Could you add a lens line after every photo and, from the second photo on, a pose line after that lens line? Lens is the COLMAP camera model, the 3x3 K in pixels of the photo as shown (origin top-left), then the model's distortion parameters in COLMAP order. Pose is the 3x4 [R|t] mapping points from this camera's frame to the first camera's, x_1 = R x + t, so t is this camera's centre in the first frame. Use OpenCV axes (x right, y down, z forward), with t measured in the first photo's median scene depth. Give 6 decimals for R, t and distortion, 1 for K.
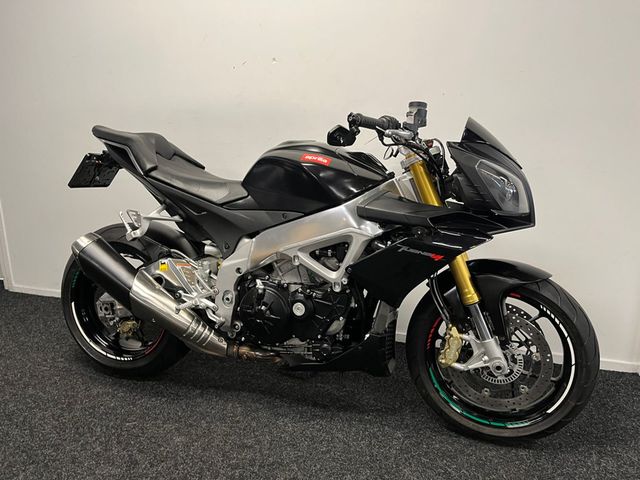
lens RADIAL K [[487.0, 0, 323.9], [0, 487.0, 234.4], [0, 0, 1]] dist [0.077727, -0.104270]
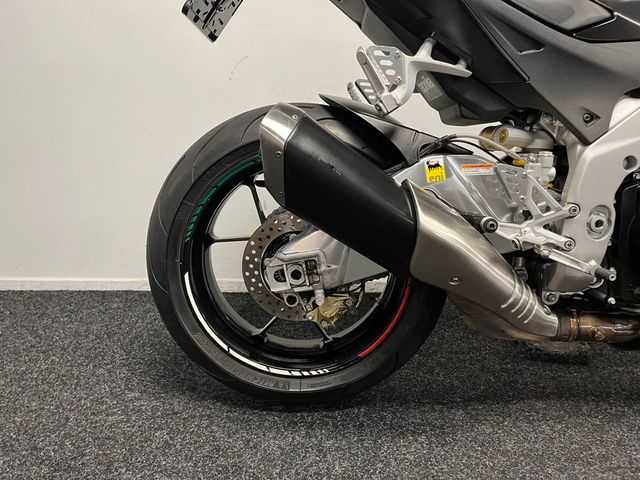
lens RADIAL K [[487.0, 0, 323.1], [0, 487.0, 242.0], [0, 0, 1]] dist [0.077727, -0.104270]
pose [[0.957691, -0.075969, 0.277592, -0.620592], [0.063166, 0.996498, 0.054790, 0.108884], [-0.280782, -0.034937, 0.959136, 0.617257]]
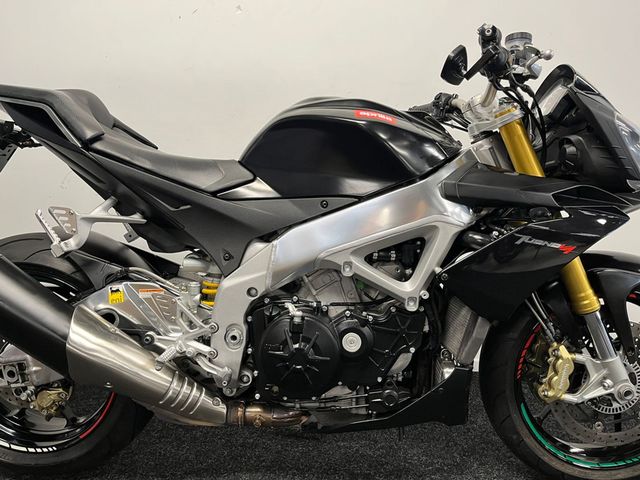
lens RADIAL K [[487.0, 0, 322.2], [0, 487.0, 238.0], [0, 0, 1]] dist [0.077727, -0.104270]
pose [[0.963617, -0.046618, 0.263191, -0.255737], [0.056734, 0.997909, -0.030964, 0.028232], [-0.261197, 0.044769, 0.964247, 0.349476]]
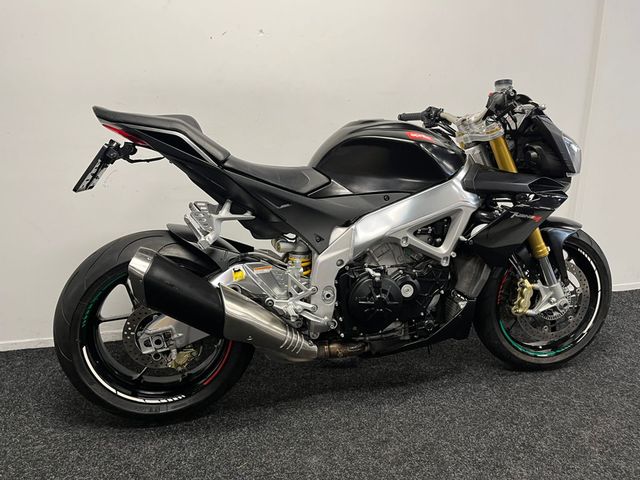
lens RADIAL K [[487.0, 0, 322.3], [0, 487.0, 233.9], [0, 0, 1]] dist [0.077727, -0.104270]
pose [[0.863780, -0.132642, 0.486097, -0.652663], [0.118798, 0.991143, 0.059354, -0.039111], [-0.489664, 0.006478, 0.871887, 0.216535]]
